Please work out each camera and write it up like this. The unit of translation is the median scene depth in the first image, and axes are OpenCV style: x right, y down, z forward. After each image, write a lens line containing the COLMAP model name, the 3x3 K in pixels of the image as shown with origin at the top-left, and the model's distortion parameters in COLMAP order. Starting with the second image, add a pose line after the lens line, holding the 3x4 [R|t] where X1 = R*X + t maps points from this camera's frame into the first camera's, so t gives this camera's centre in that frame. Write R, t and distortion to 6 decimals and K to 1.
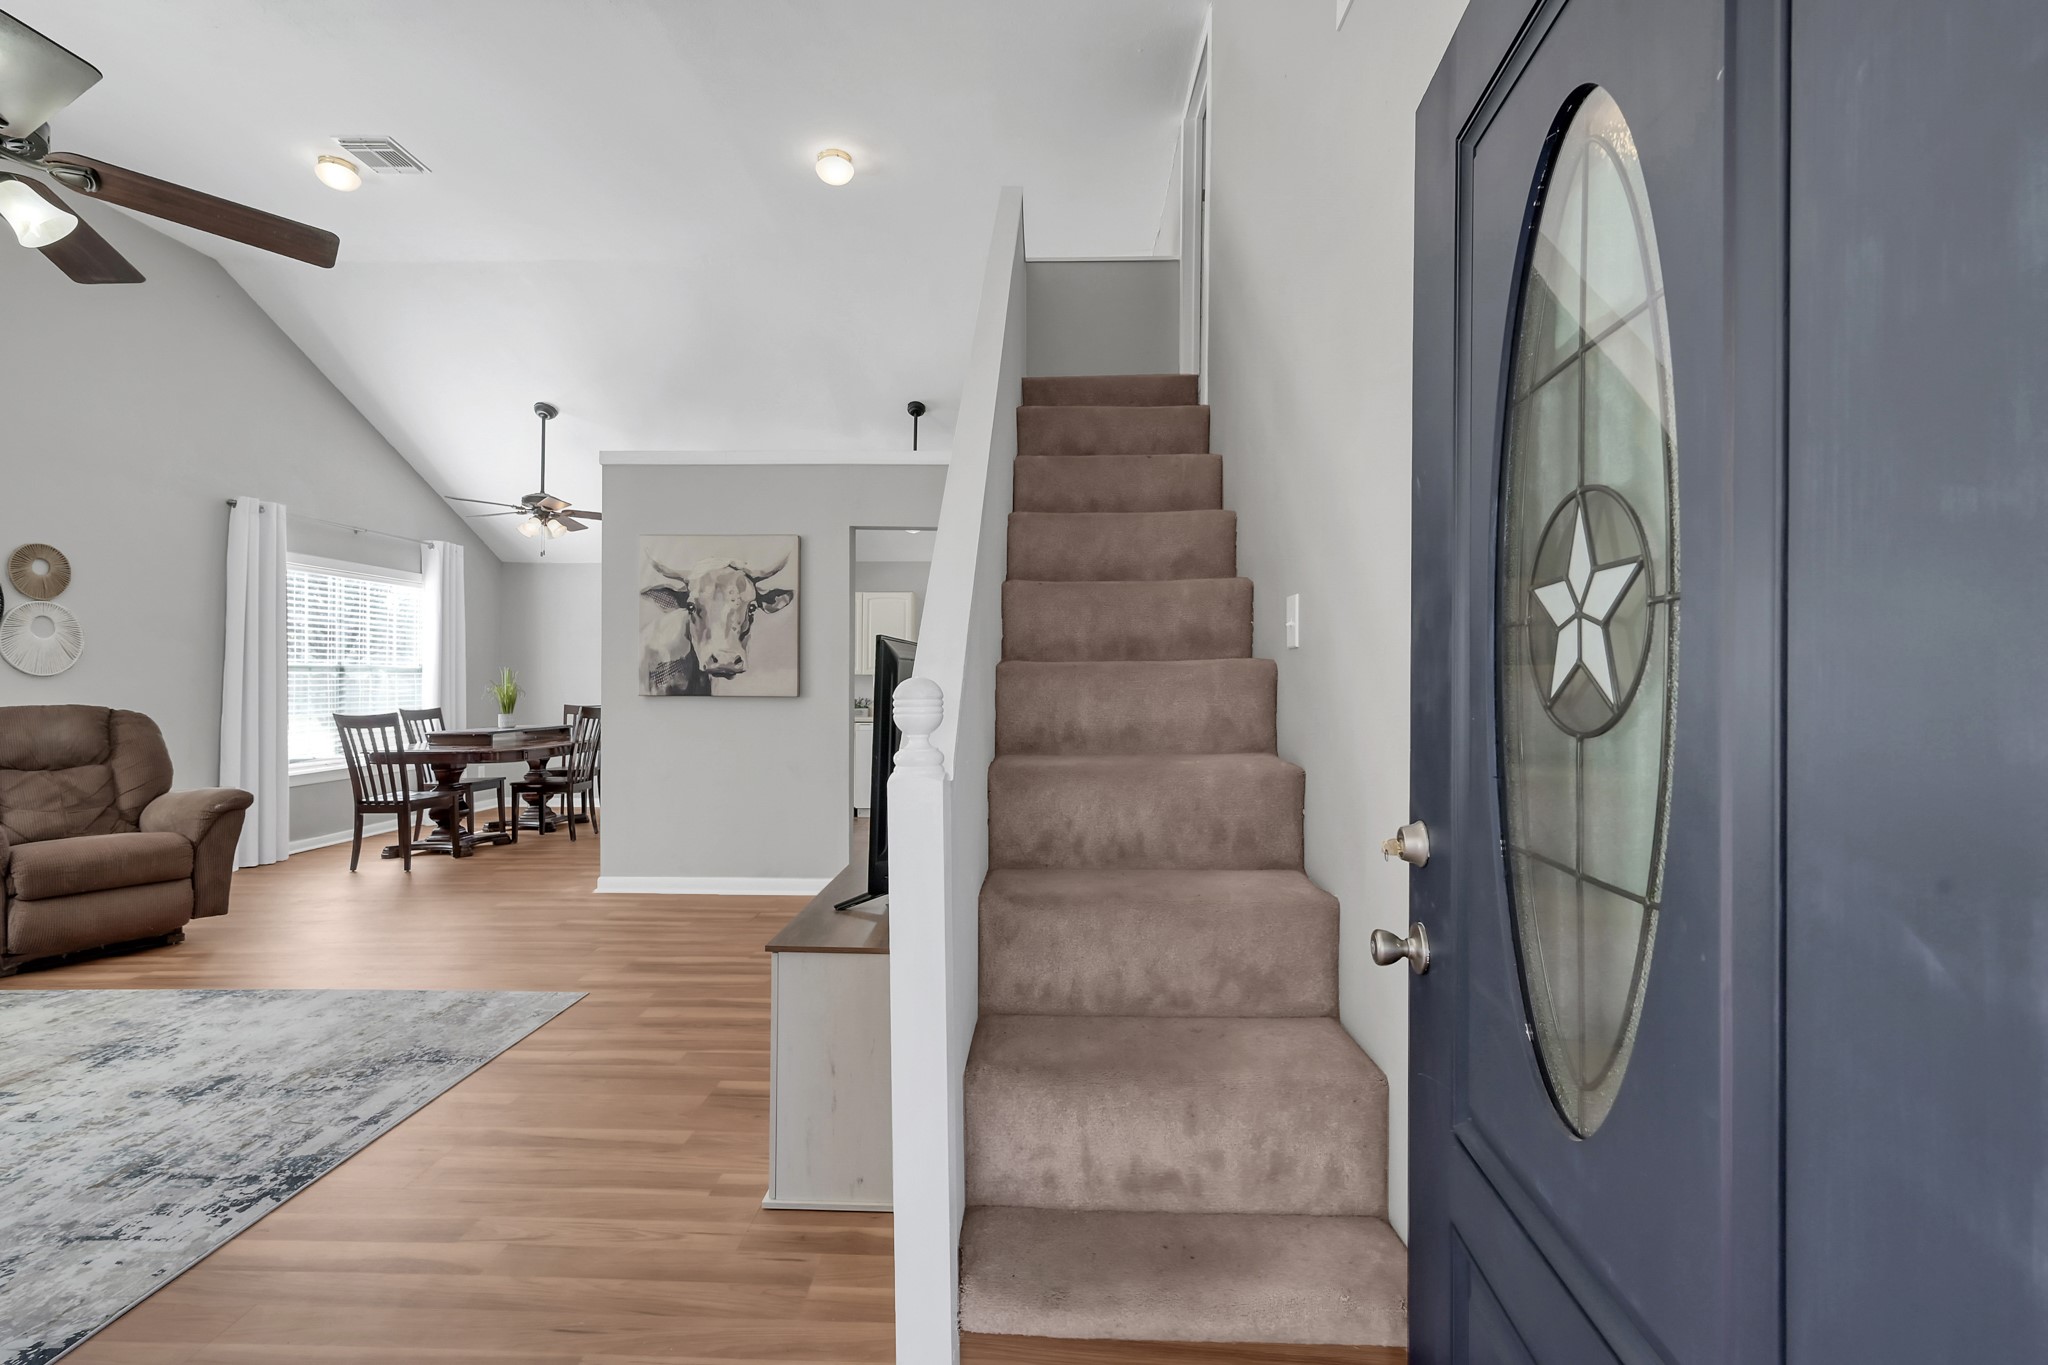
lens RADIAL K [[887.4, 0, 1013.8], [0, 887.4, 688.9], [0, 0, 1]] dist [0.002049, -0.000507]
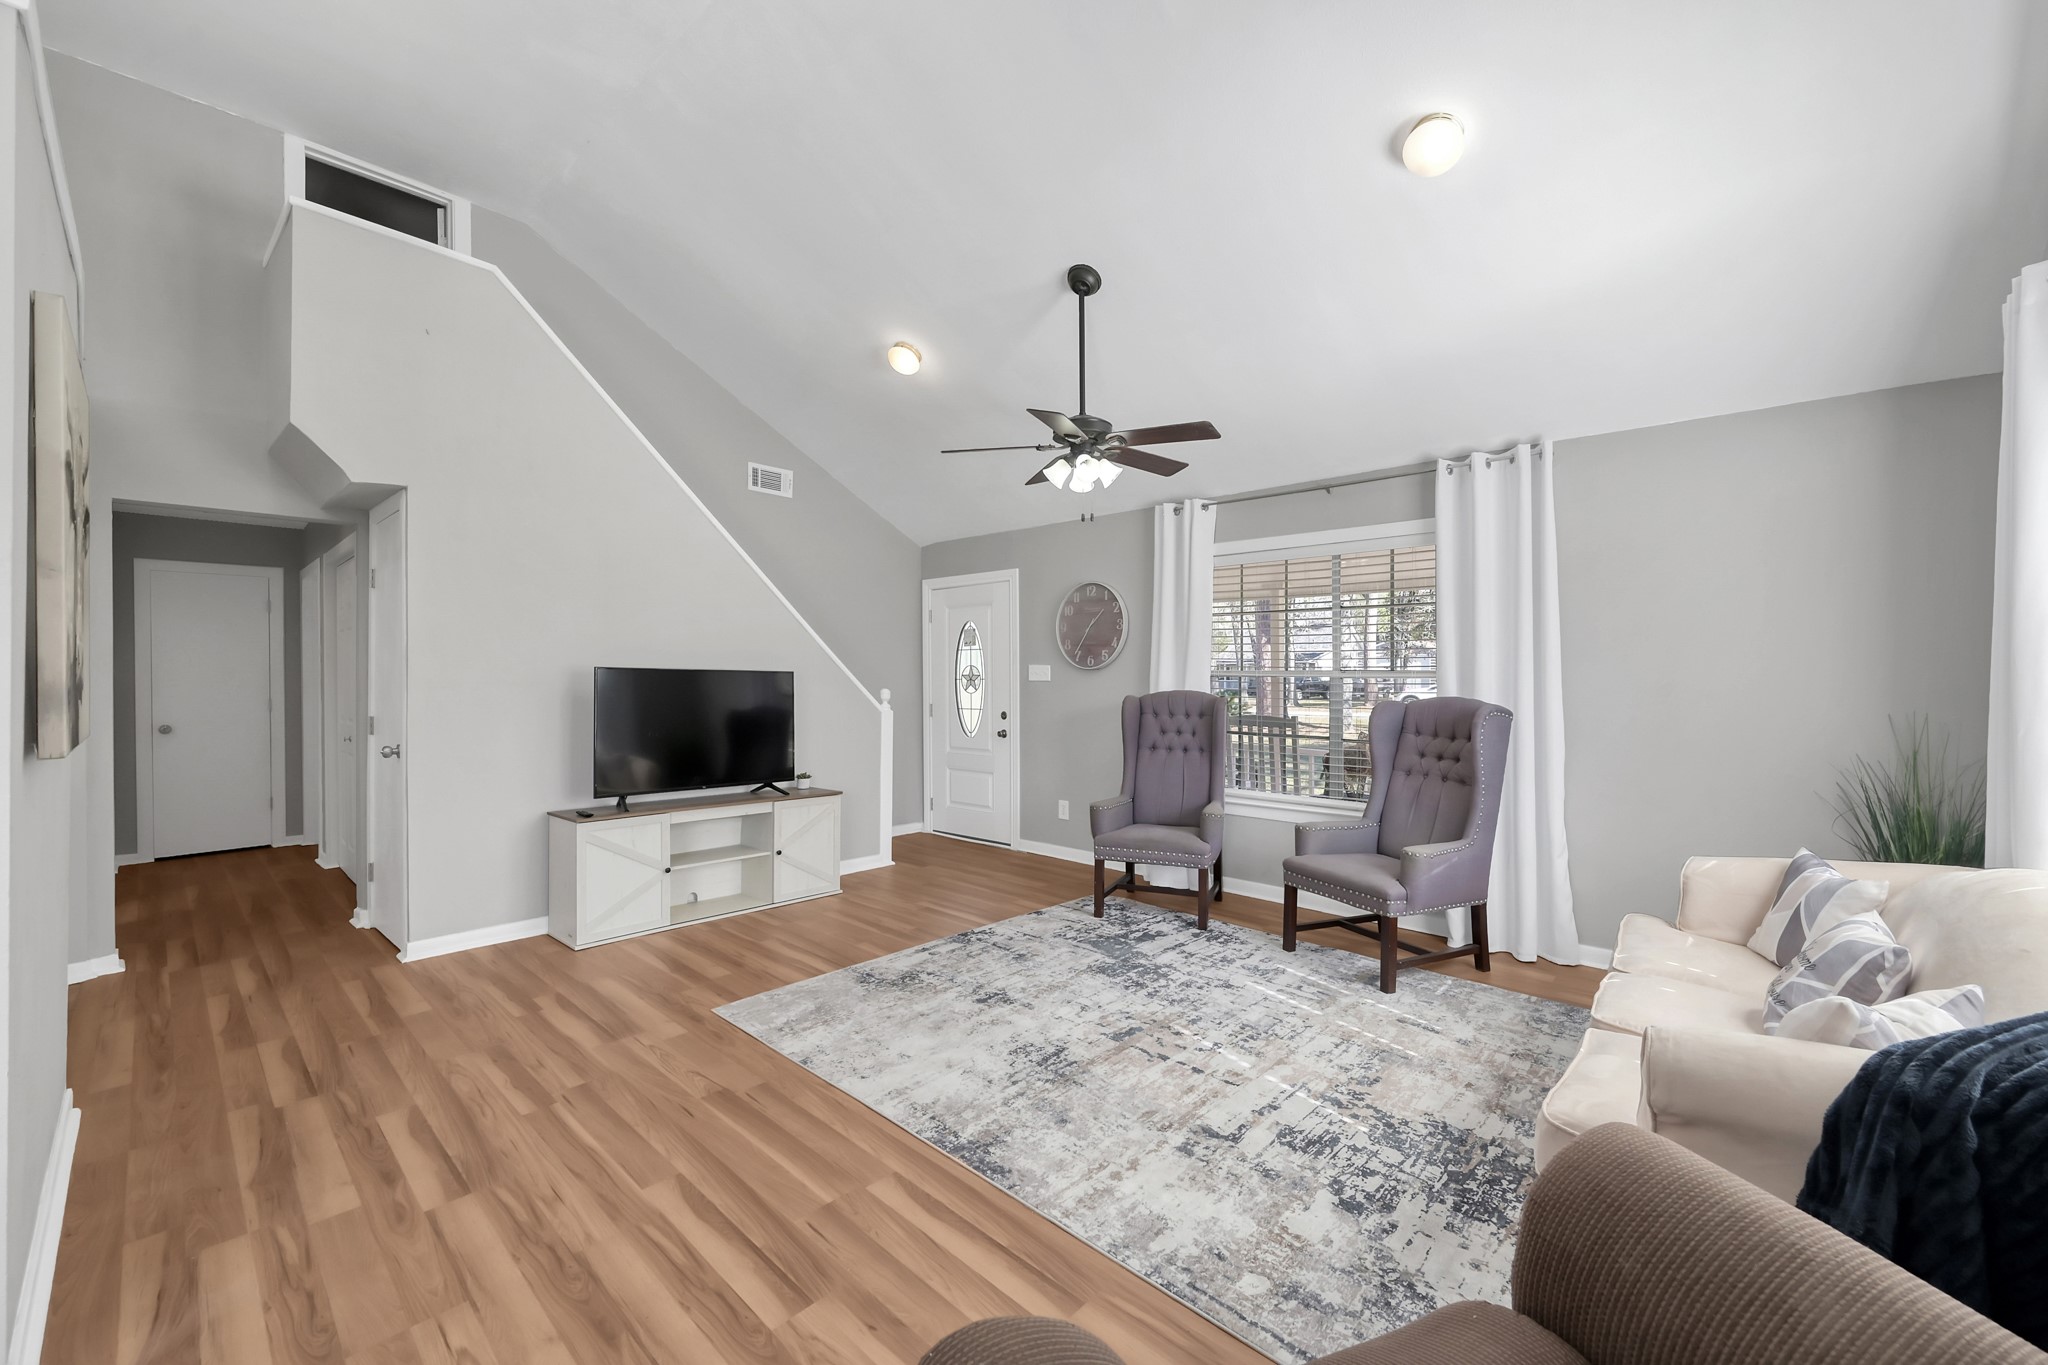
lens RADIAL K [[816.1, 0, 1035.6], [0, 816.1, 671.5], [0, 0, 1]] dist [0.003842, 0.000490]
pose [[-0.760383, 0.001744, 0.649473, -1.020283], [0.000807, 0.999998, -0.001741, -0.029366], [-0.649475, -0.000799, -0.760383, 1.098755]]
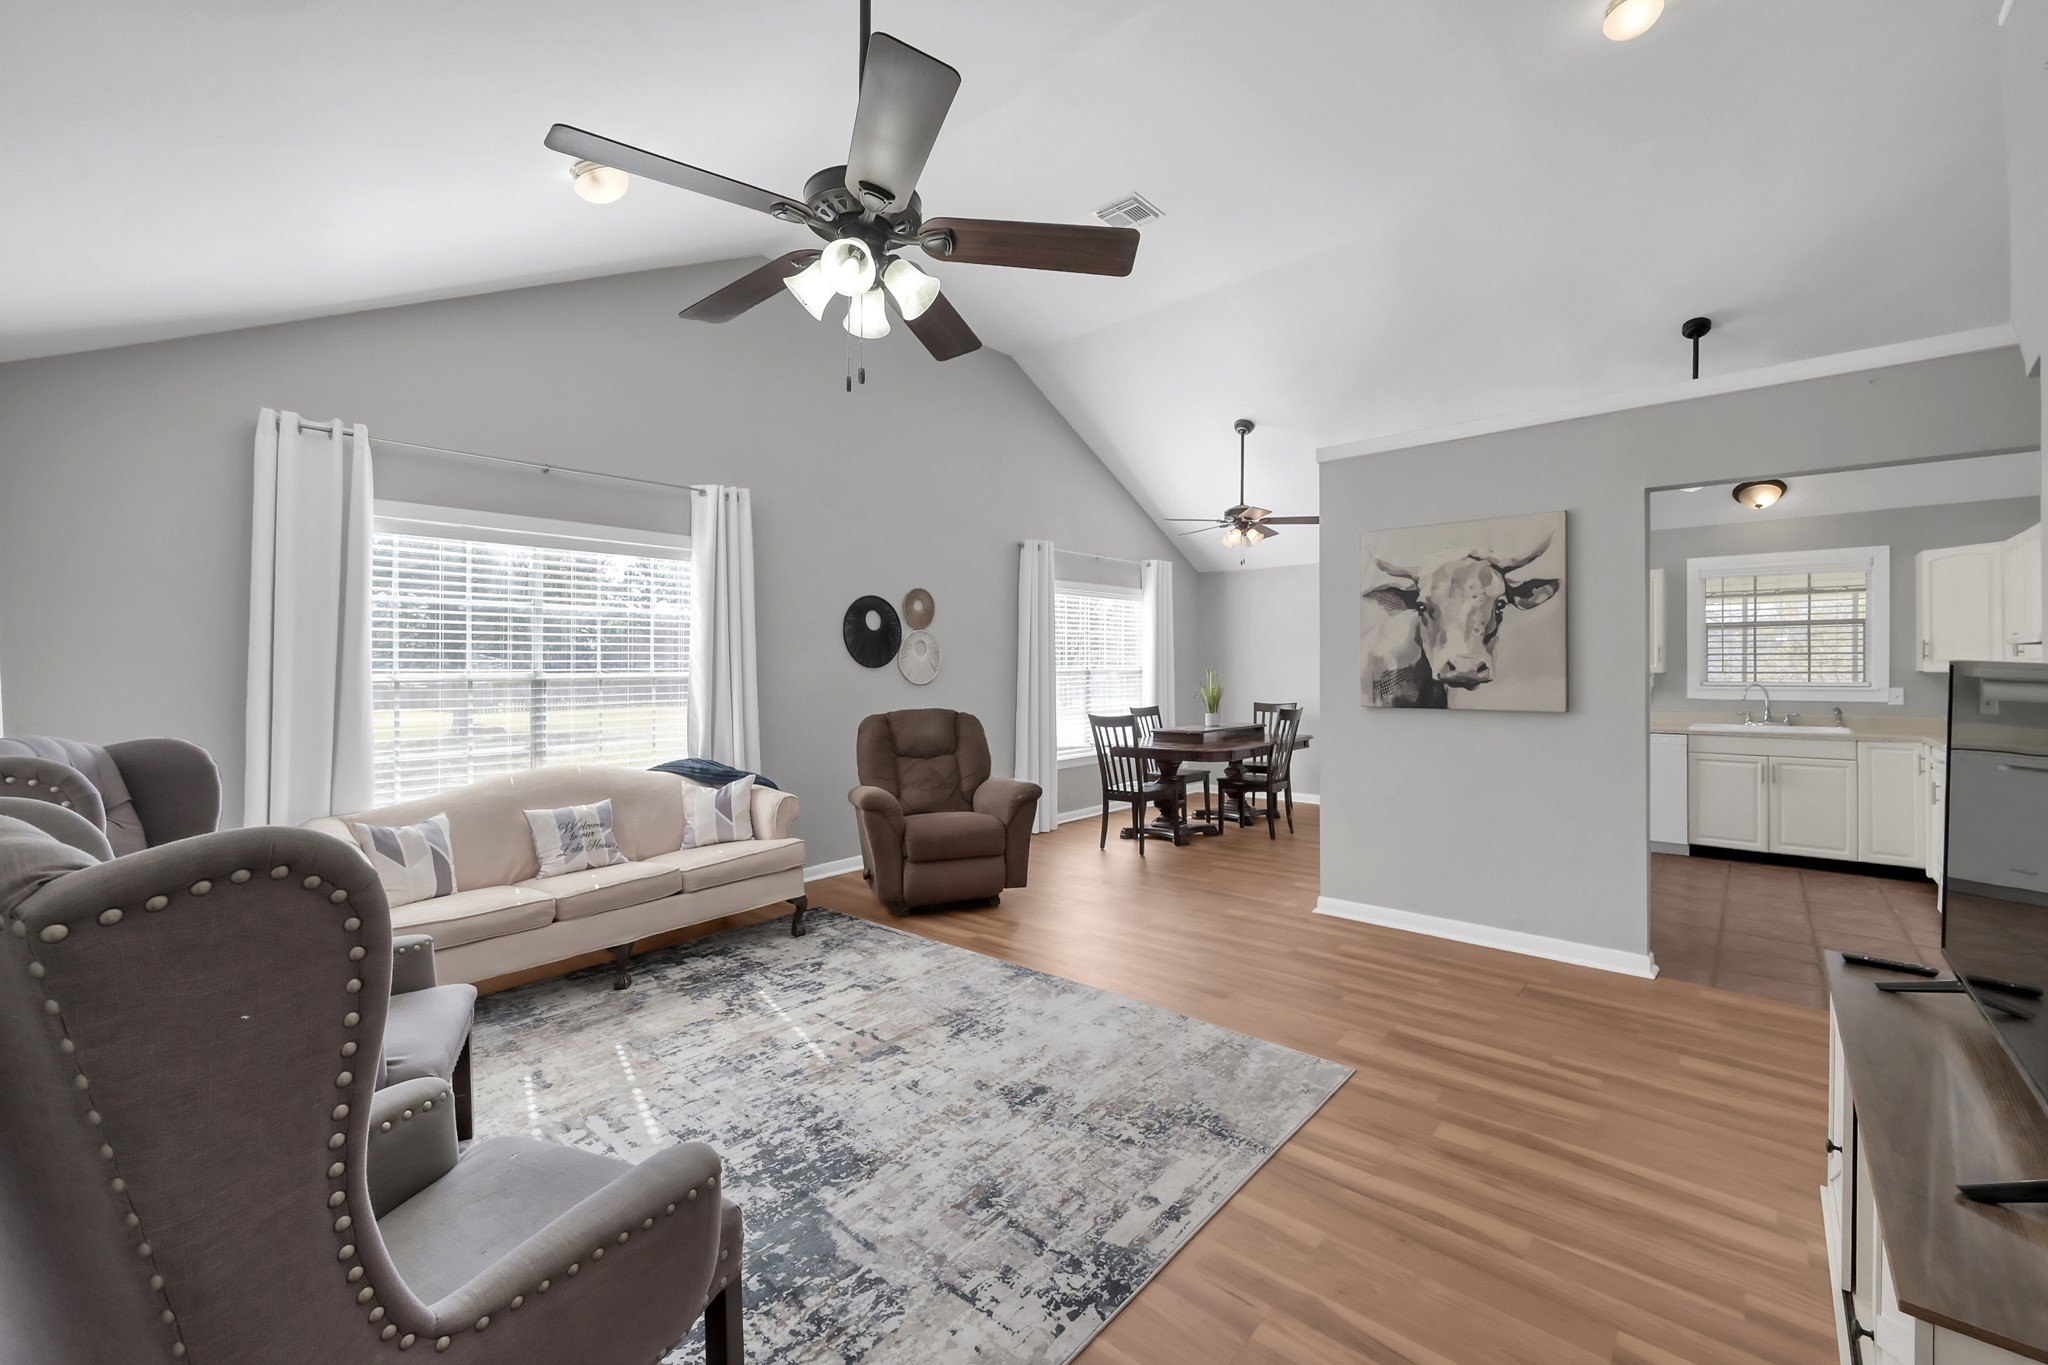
lens RADIAL K [[816.1, 0, 1038.3], [0, 816.1, 670.1], [0, 0, 1]] dist [0.003842, 0.000490]
pose [[0.773152, -0.008426, -0.634165, -0.159352], [0.005733, 0.999964, -0.006298, -0.030067], [0.634195, 0.001234, 0.773172, 0.146941]]
